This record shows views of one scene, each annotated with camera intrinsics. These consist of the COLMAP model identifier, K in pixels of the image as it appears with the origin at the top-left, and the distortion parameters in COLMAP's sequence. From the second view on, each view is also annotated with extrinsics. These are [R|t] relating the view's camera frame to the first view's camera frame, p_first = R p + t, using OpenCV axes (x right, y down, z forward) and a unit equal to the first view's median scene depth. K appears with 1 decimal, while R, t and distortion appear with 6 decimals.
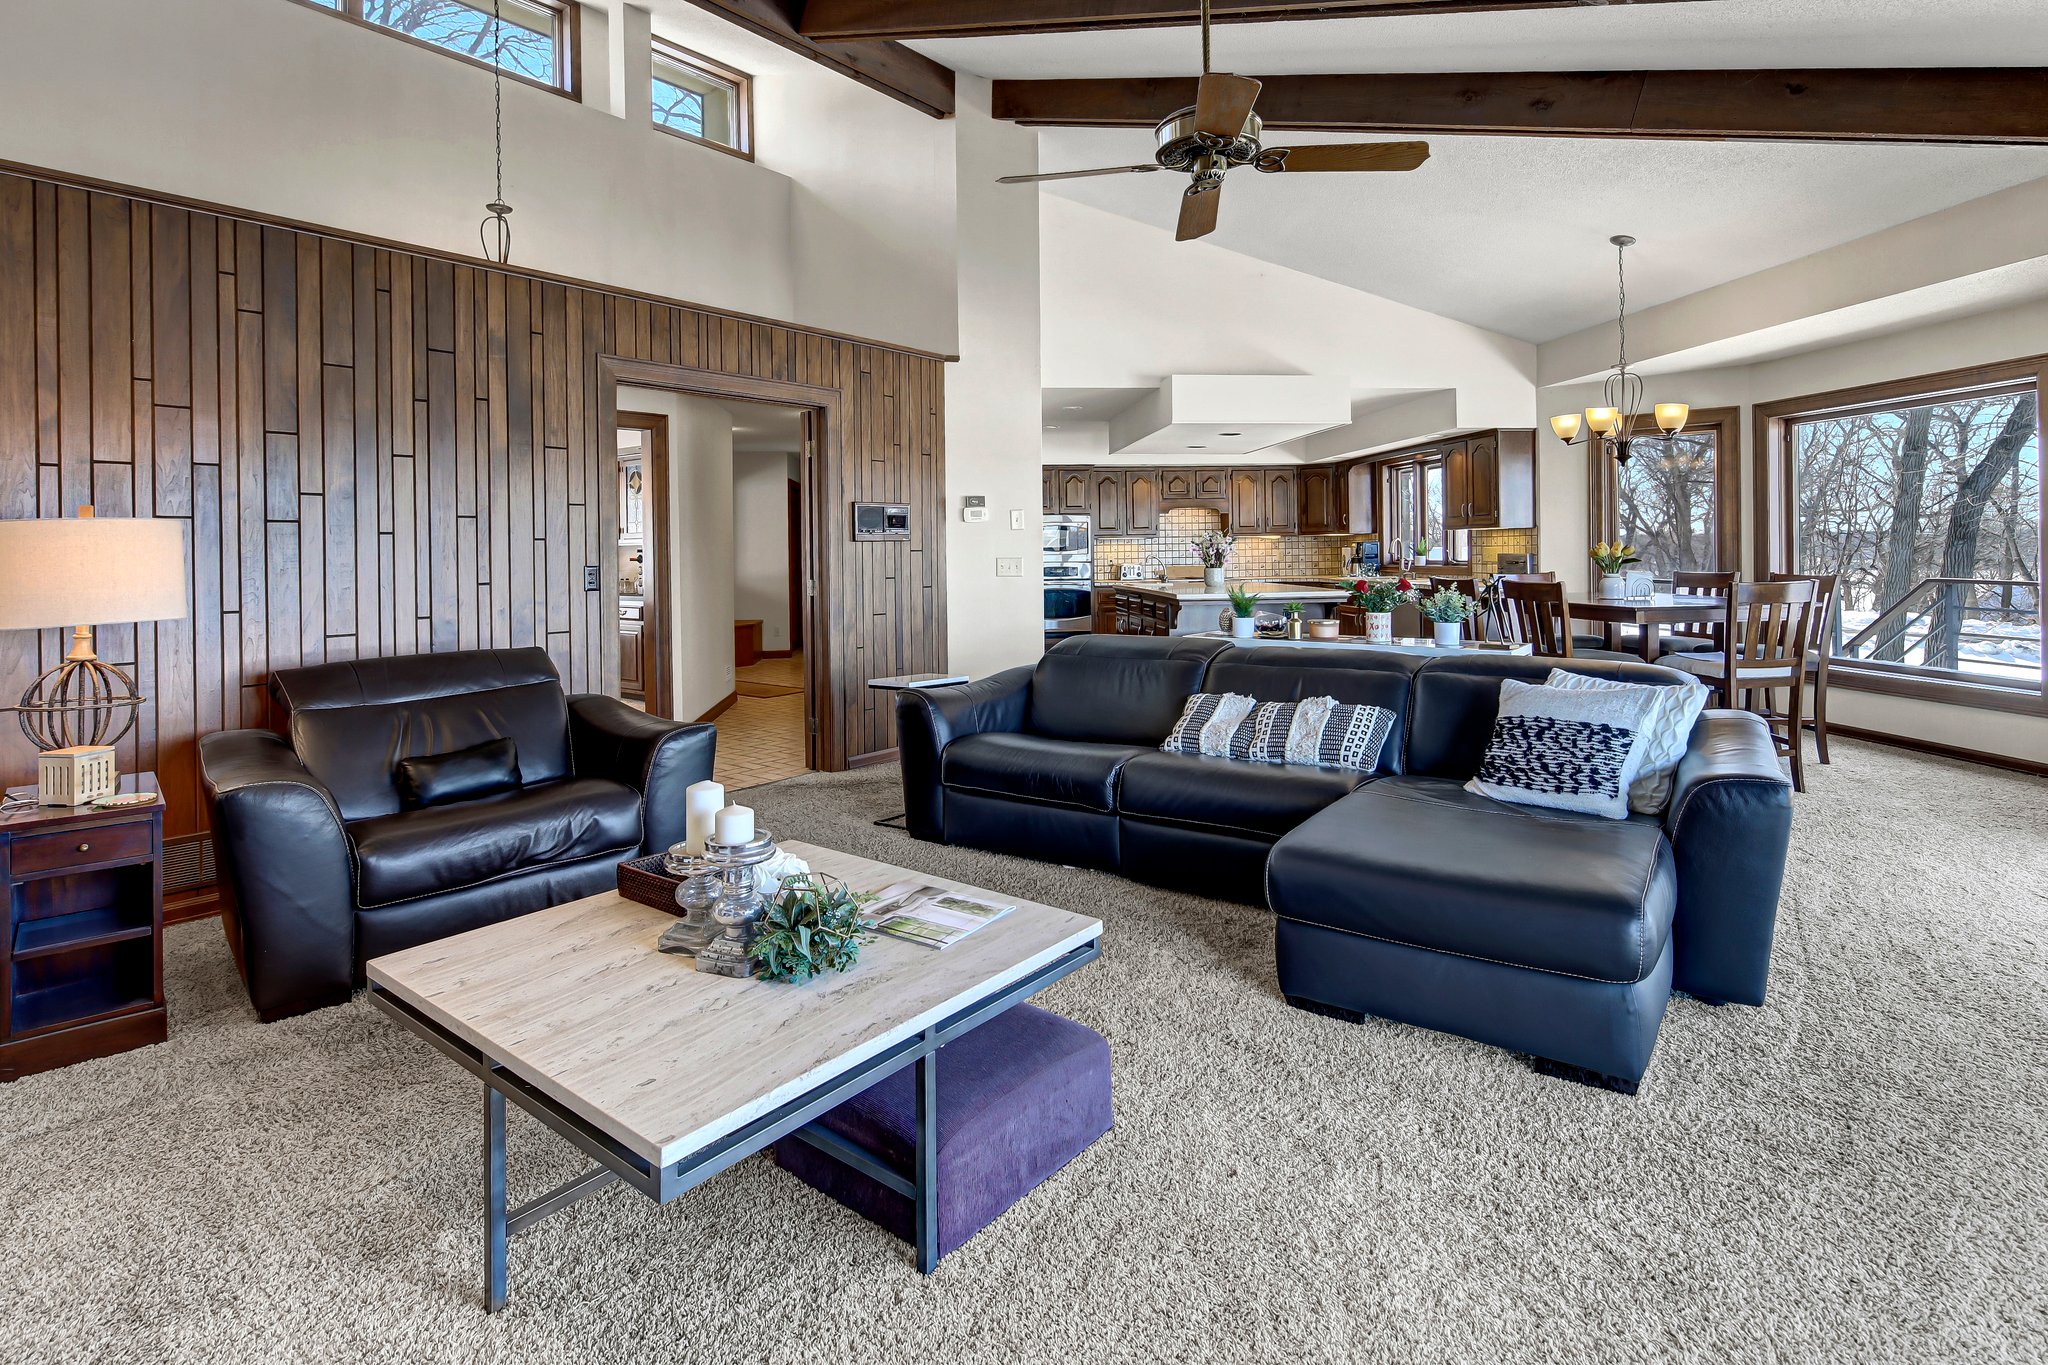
lens RADIAL K [[1025.4, 0, 1005.4], [0, 1025.4, 554.3], [0, 0, 1]] dist [0.000166, -0.000323]
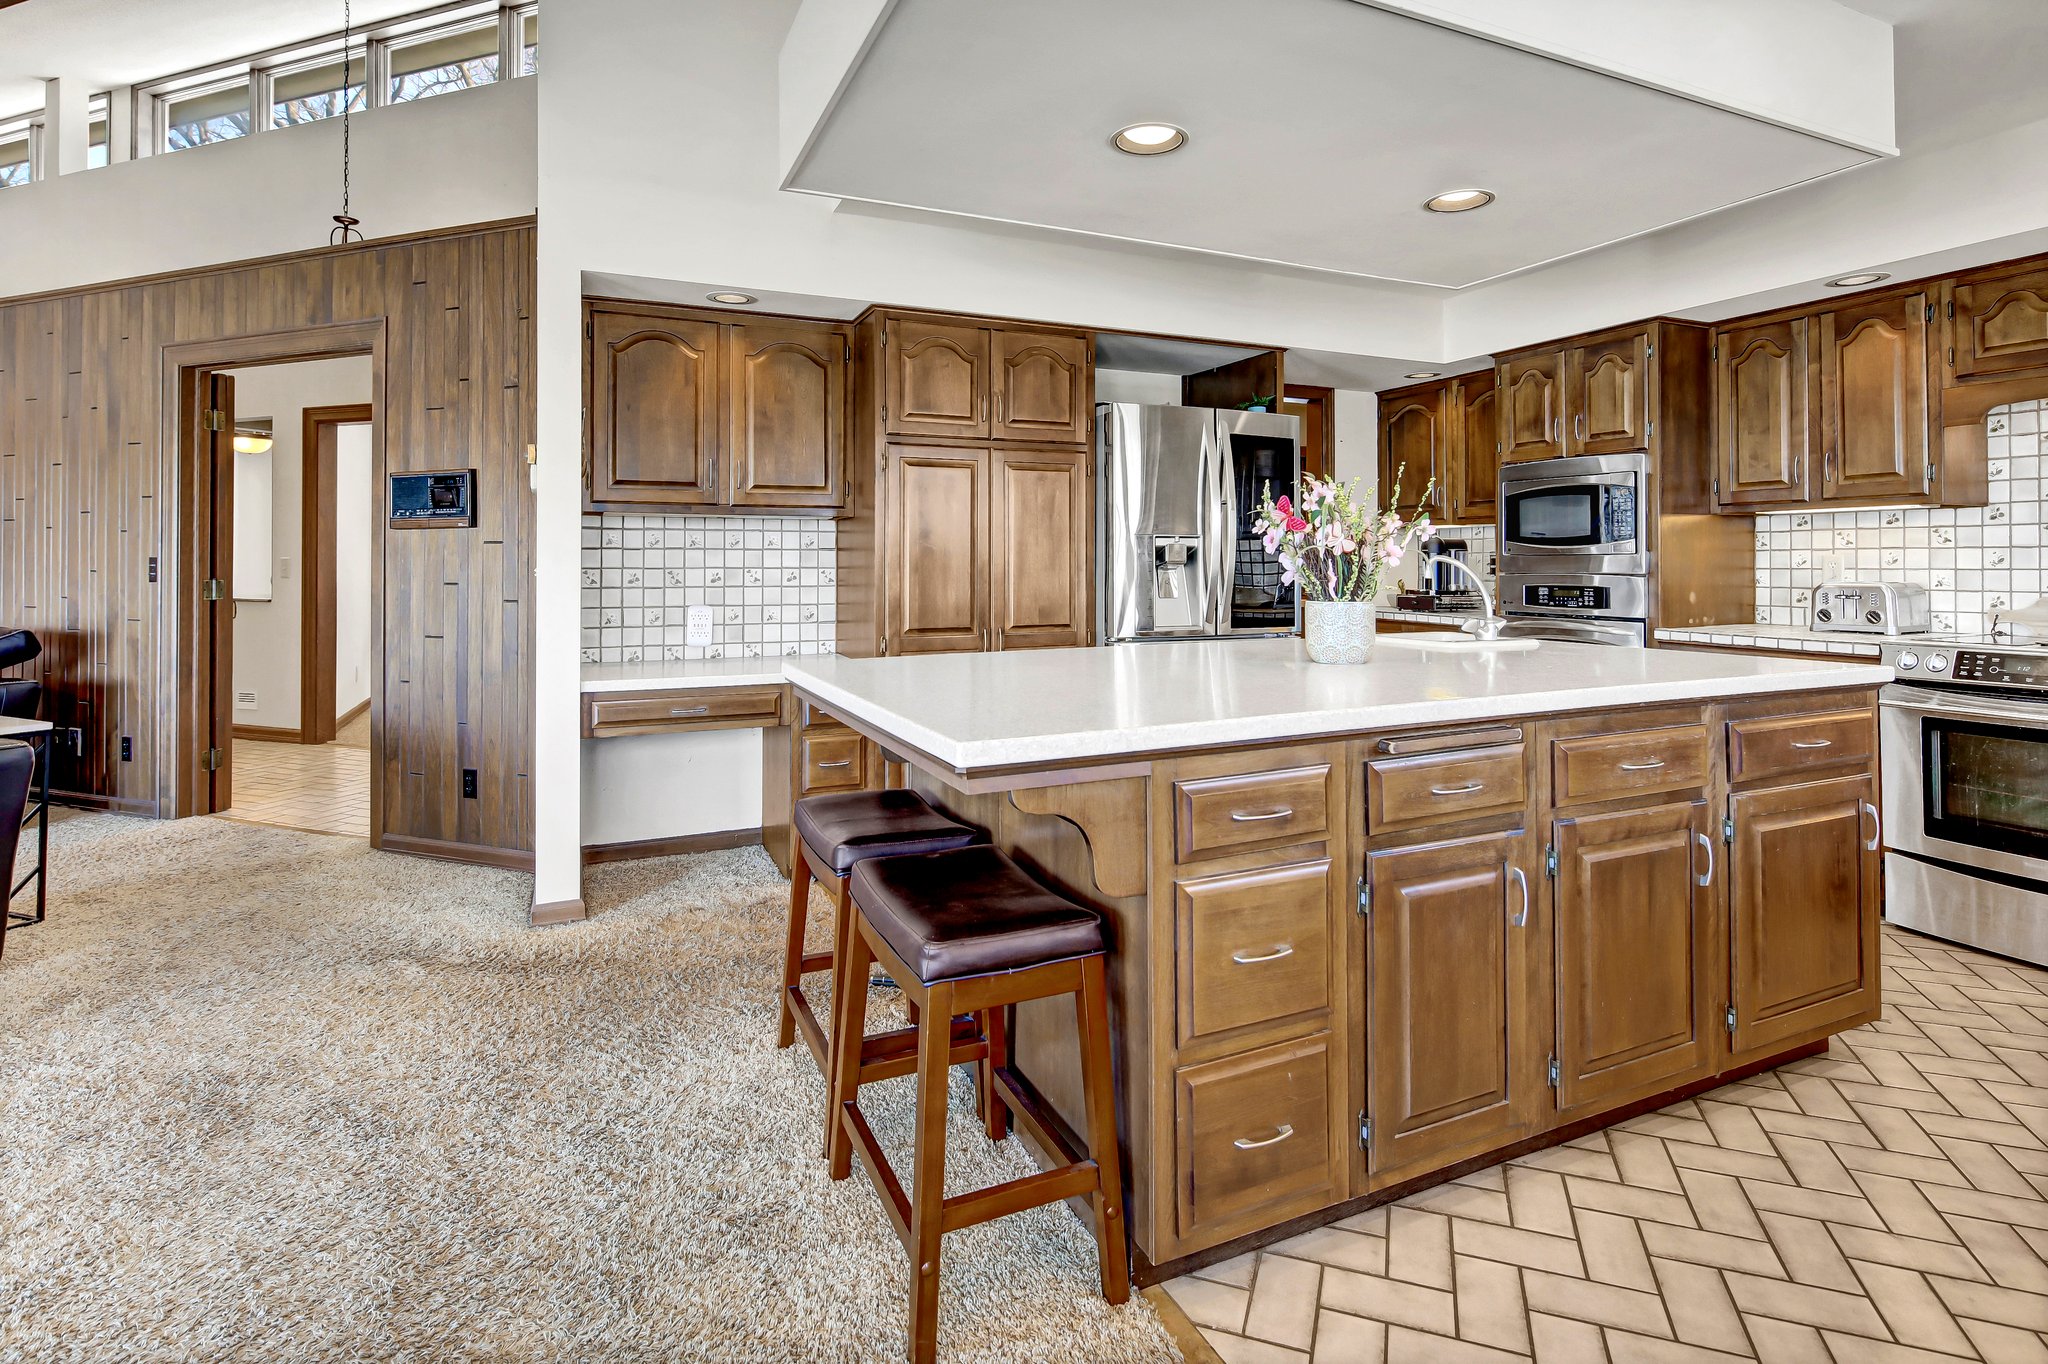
lens RADIAL K [[1012.3, 0, 1018.4], [0, 1012.3, 557.0], [0, 0, 1]] dist [0.003084, -0.001596]
pose [[0.327705, 0.008865, -0.944738, 0.359501], [-0.004787, 0.999959, 0.007723, -0.001144], [0.944768, 0.001992, 0.327734, 0.652800]]
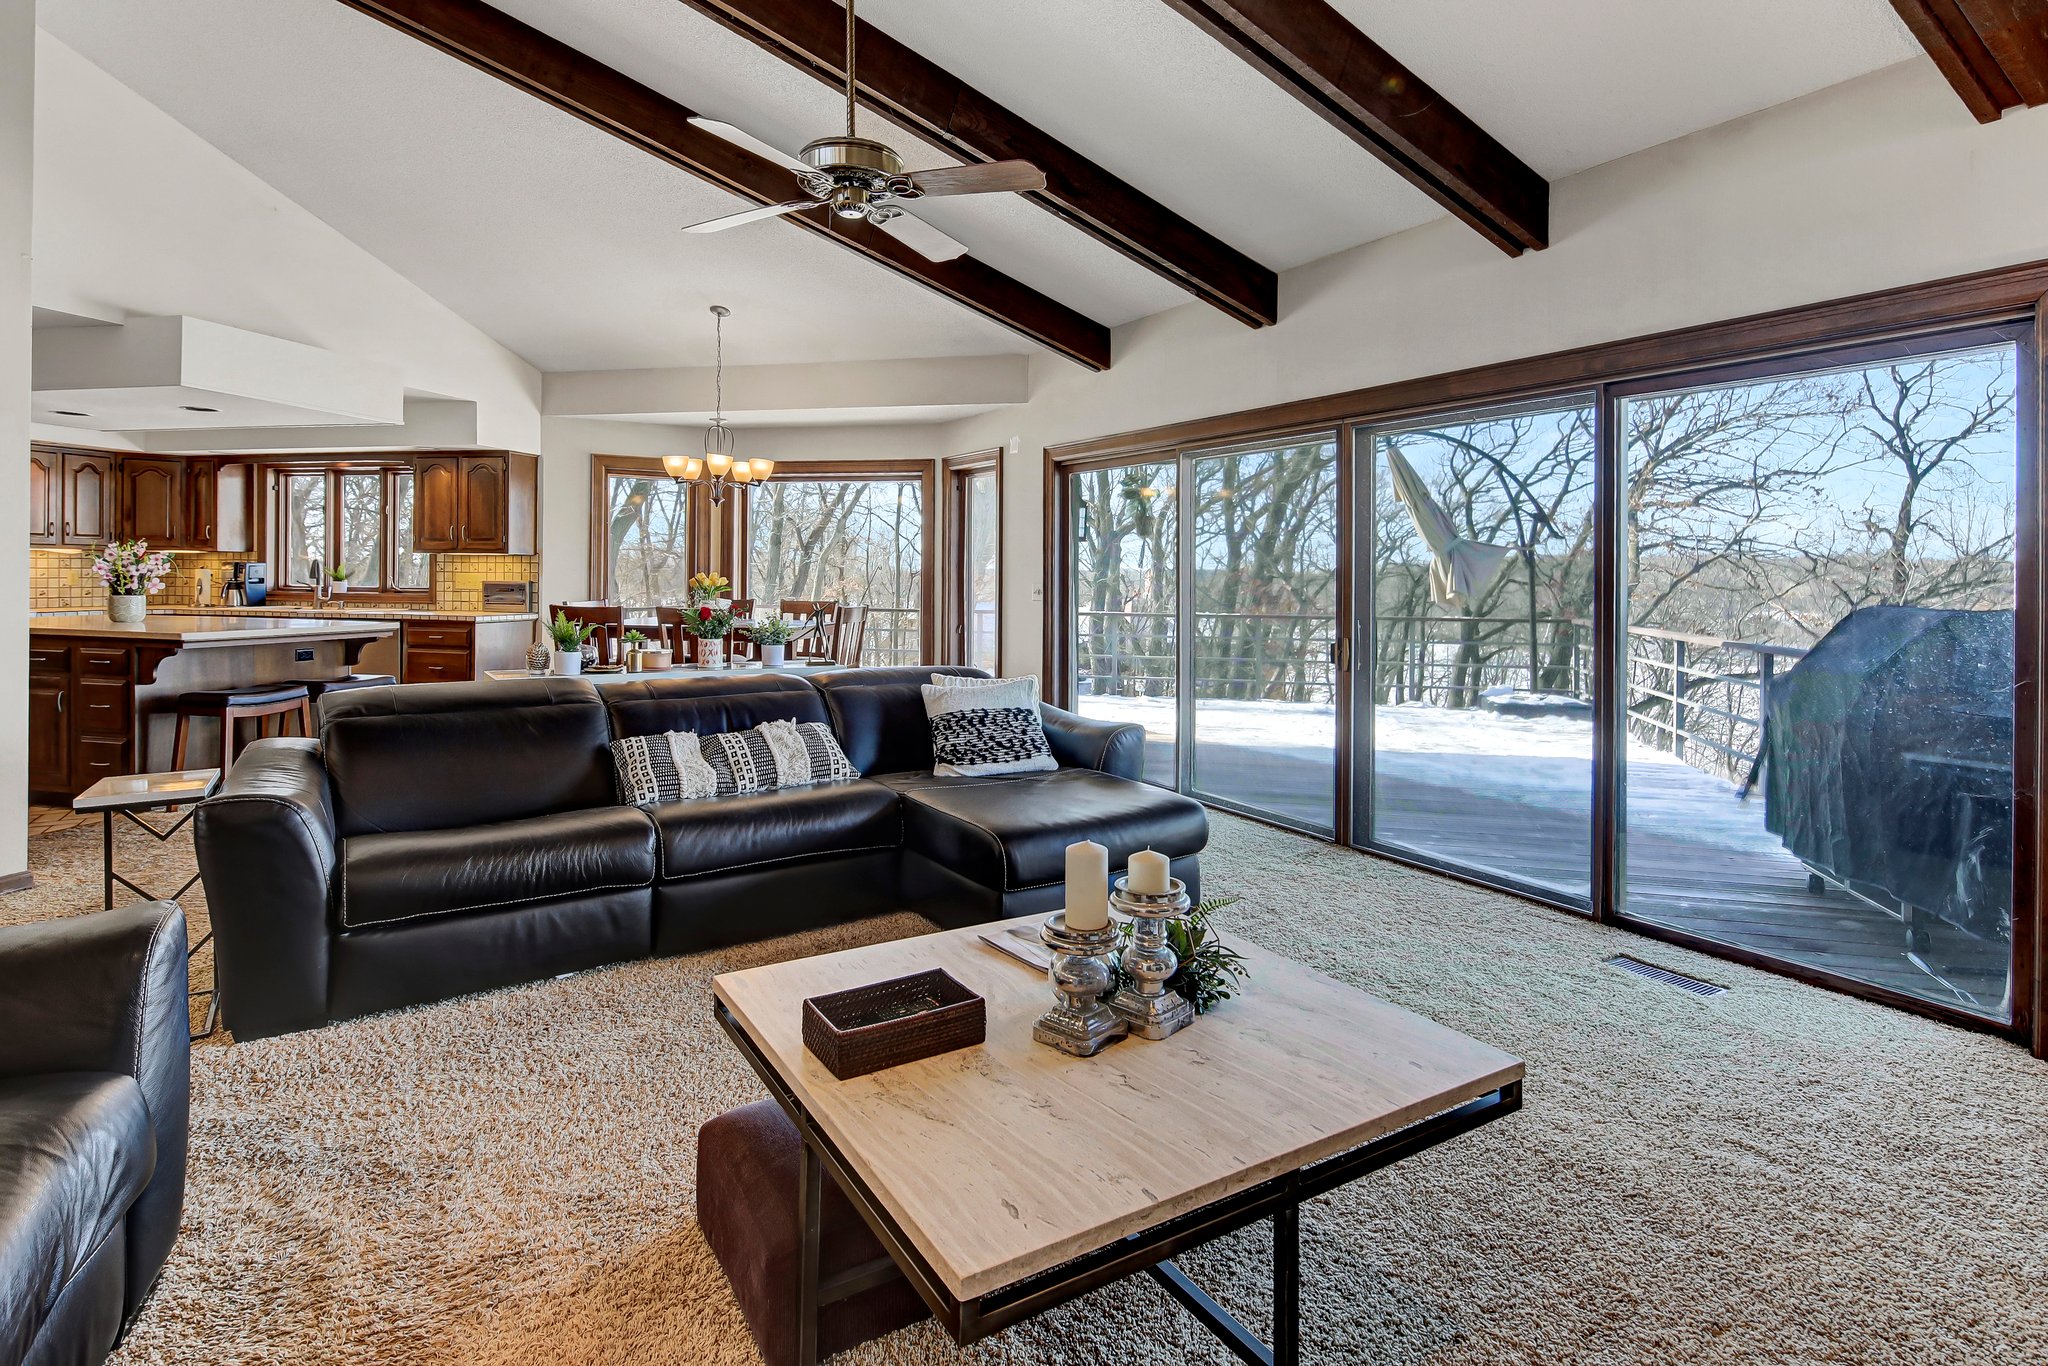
lens RADIAL K [[1055.5, 0, 1061.1], [0, 1055.5, 583.5], [0, 0, 1]] dist [0.001333, -0.000932]
pose [[0.305504, 0.012440, 0.952110, -0.224212], [-0.013009, 0.999876, -0.008890, 0.002876], [-0.952102, -0.009670, 0.305628, 0.150002]]
